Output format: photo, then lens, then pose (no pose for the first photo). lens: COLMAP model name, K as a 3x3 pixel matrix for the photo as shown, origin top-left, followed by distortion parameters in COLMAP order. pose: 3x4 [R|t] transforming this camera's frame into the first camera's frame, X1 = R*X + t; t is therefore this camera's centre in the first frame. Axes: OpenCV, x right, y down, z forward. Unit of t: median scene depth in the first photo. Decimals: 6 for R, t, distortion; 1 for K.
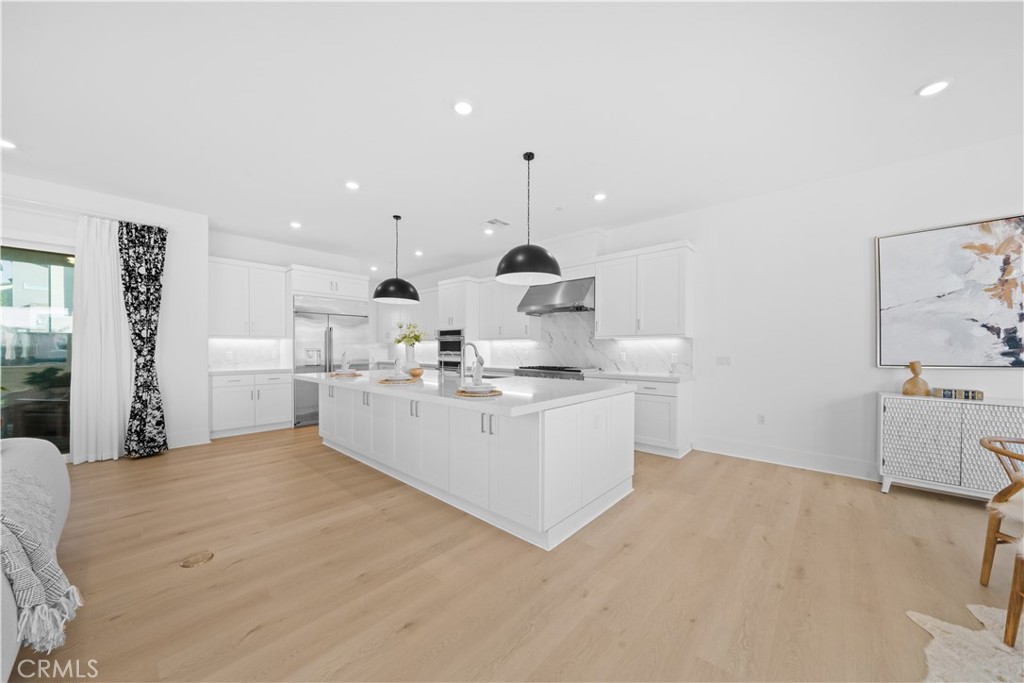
lens RADIAL K [[352.9, 0, 509.3], [0, 352.9, 352.8], [0, 0, 1]] dist [-0.002462, -0.000235]
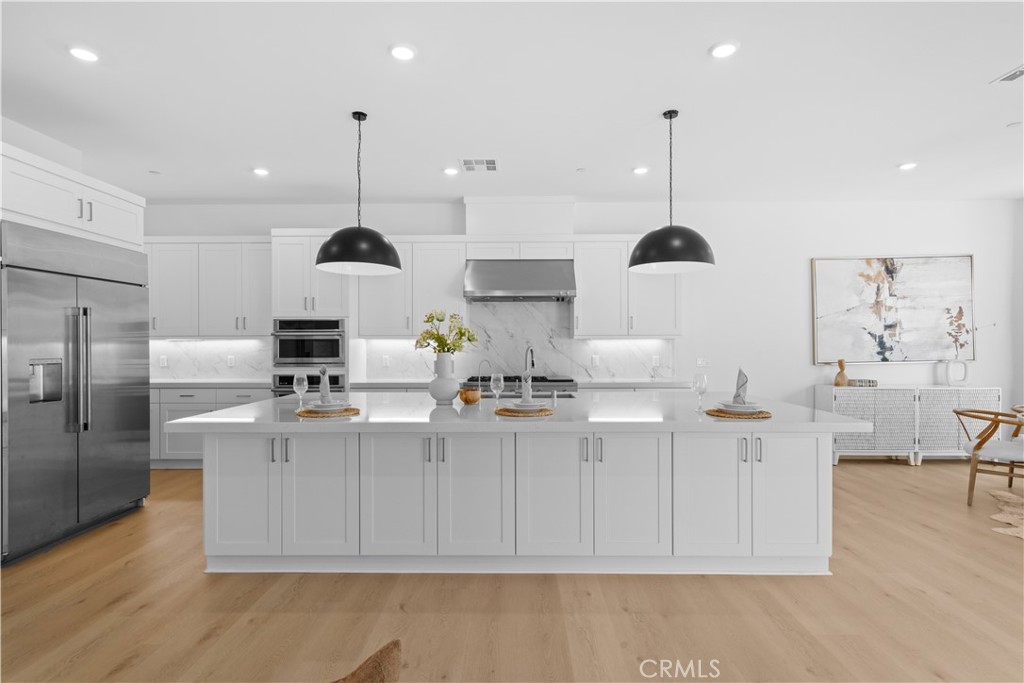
lens RADIAL K [[518.3, 0, 512.0], [0, 518.3, 341.5], [0, 0, 1]] dist [0.000210, 0.000373]
pose [[0.750990, -0.000035, 0.660313, -0.925444], [0.012582, 0.999819, -0.014256, -0.027235], [-0.660194, 0.019014, 0.750855, 0.339565]]
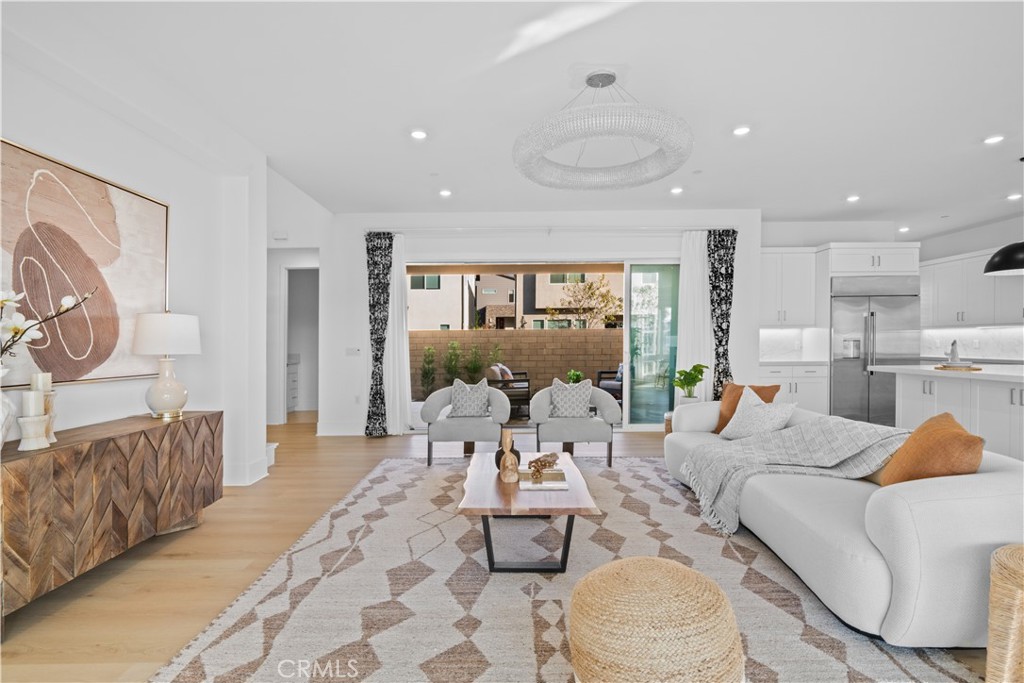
lens RADIAL K [[496.8, 0, 516.0], [0, 496.8, 344.8], [0, 0, 1]] dist [0.004944, 0.000337]
pose [[0.674751, -0.003354, -0.738038, -0.371120], [-0.001049, 0.999984, -0.005504, 0.019168], [0.738045, 0.004488, 0.674737, -0.683472]]
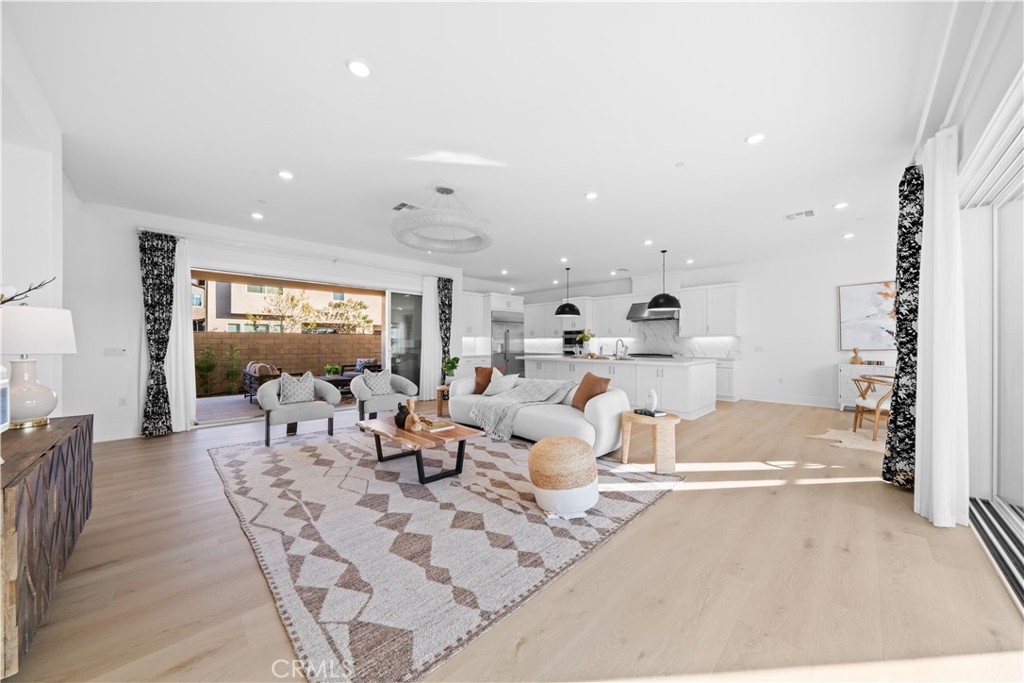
lens RADIAL K [[349.6, 0, 512.4], [0, 349.6, 344.6], [0, 0, 1]] dist [-0.001992, -0.000089]
pose [[0.998632, -0.001405, -0.052271, -0.698227], [0.000830, 0.999939, -0.011010, 0.024108], [0.052283, 0.010951, 0.998572, -1.065858]]
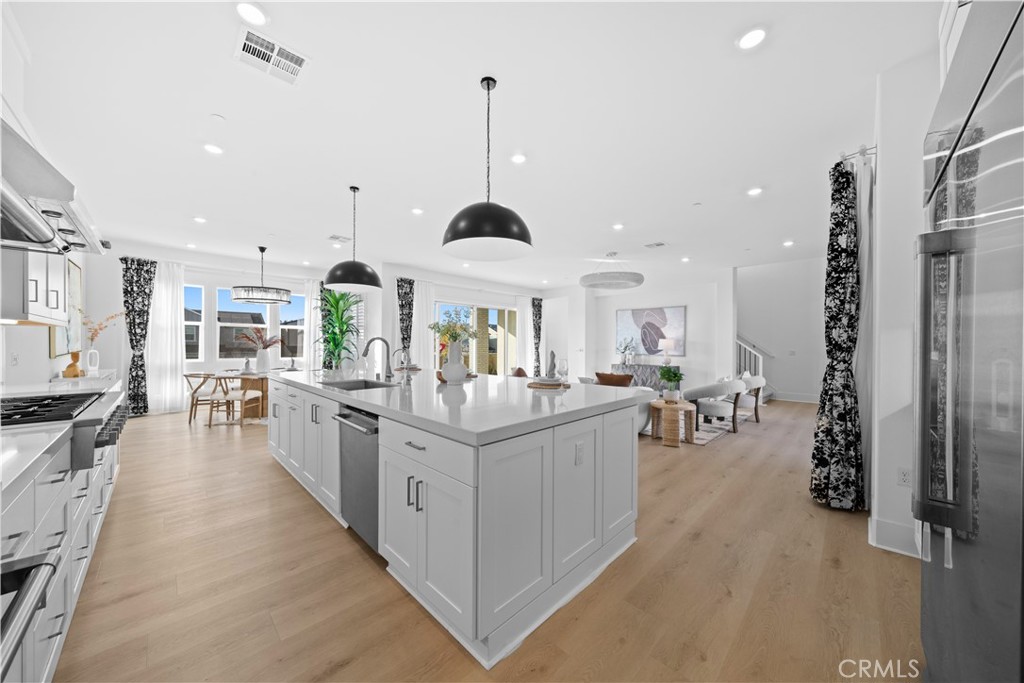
lens RADIAL K [[349.6, 0, 512.4], [0, 349.6, 344.6], [0, 0, 1]] dist [-0.001992, -0.000089]
pose [[-0.998769, -0.006165, 0.049228, -0.517937], [-0.005570, 0.999910, 0.012204, -0.025812], [-0.049299, 0.011914, -0.998713, 2.055803]]
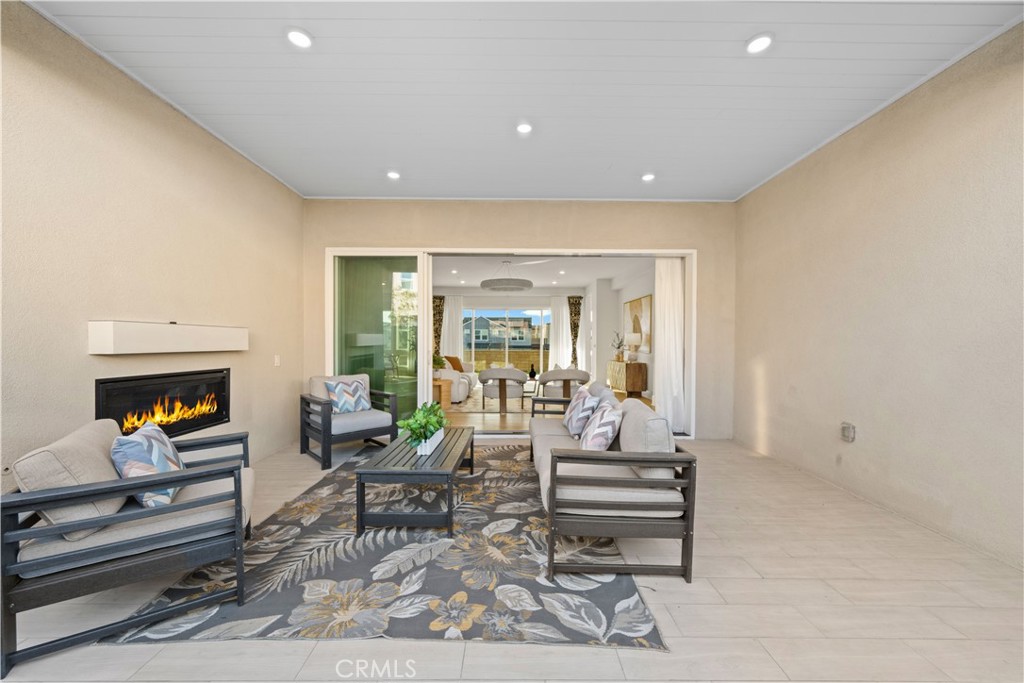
lens RADIAL K [[376.8, 0, 512.4], [0, 376.8, 344.5], [0, 0, 1]] dist [-0.002073, -0.000078]
pose [[-0.680395, -0.006499, 0.732817, -2.888312], [0.005520, 0.999887, 0.013992, -0.004557], [-0.732825, 0.013566, -0.680282, 1.892073]]
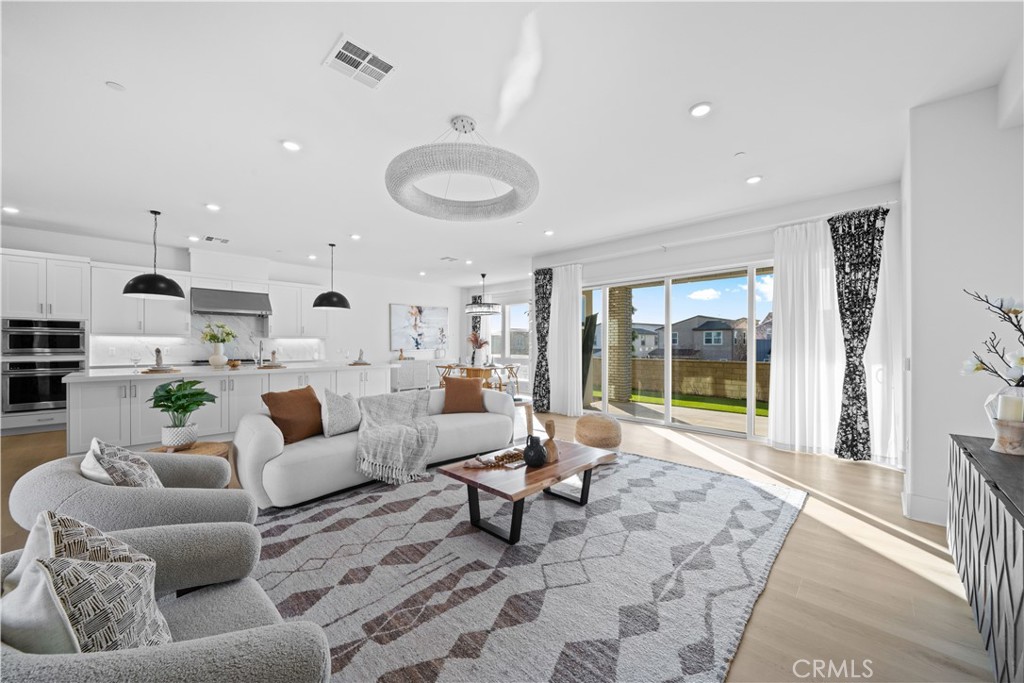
lens RADIAL K [[376.8, 0, 512.4], [0, 376.8, 344.5], [0, 0, 1]] dist [-0.002073, -0.000078]
pose [[0.036410, -0.001164, 0.999336, -1.844385], [0.013015, 0.999915, 0.000690, -0.000499], [-0.999252, 0.012981, 0.036422, -0.053770]]
